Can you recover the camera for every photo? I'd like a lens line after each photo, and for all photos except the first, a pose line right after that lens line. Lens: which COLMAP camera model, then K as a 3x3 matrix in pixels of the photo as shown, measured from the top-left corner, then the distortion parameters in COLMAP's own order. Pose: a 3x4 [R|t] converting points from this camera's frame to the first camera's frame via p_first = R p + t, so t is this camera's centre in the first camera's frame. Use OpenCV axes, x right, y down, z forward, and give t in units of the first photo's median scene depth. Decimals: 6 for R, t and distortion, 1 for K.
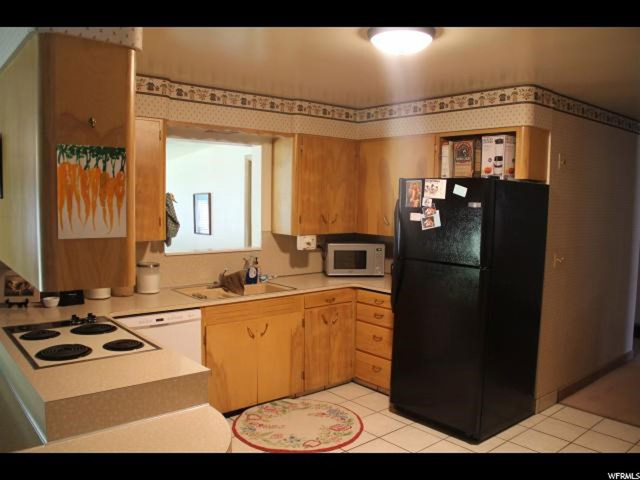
lens RADIAL K [[514.7, 0, 320.0], [0, 514.7, 240.0], [0, 0, 1]] dist [-0.121193, 0.005290]
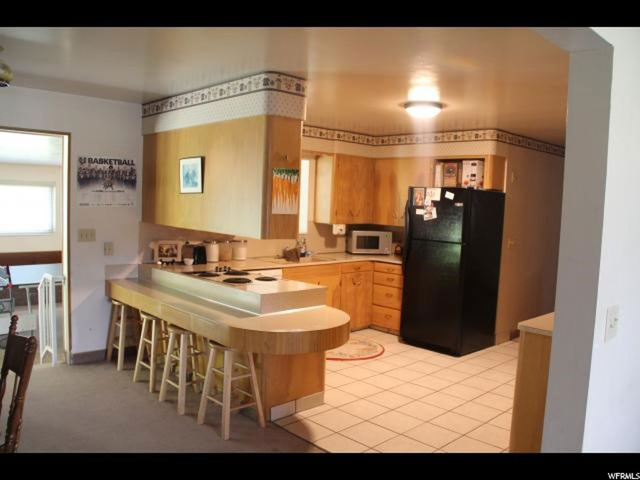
lens RADIAL K [[514.7, 0, 320.0], [0, 514.7, 240.0], [0, 0, 1]] dist [-0.121193, 0.005290]
pose [[0.997675, 0.016566, 0.066114, -0.206421], [-0.016255, 0.999854, -0.005238, 0.050870], [-0.066191, 0.004151, 0.997798, -0.501603]]
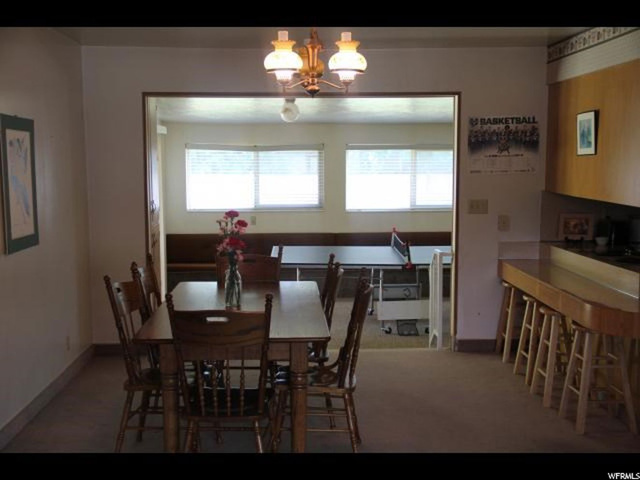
lens RADIAL K [[868.6, 0, 320.0], [0, 868.6, 240.0], [0, 0, 1]] dist [0.017801, 0.031496]
pose [[0.778278, 0.039844, -0.626654, 0.209666], [-0.030153, 0.999205, 0.026083, 0.074619], [0.627195, -0.001404, 0.778861, -0.906946]]
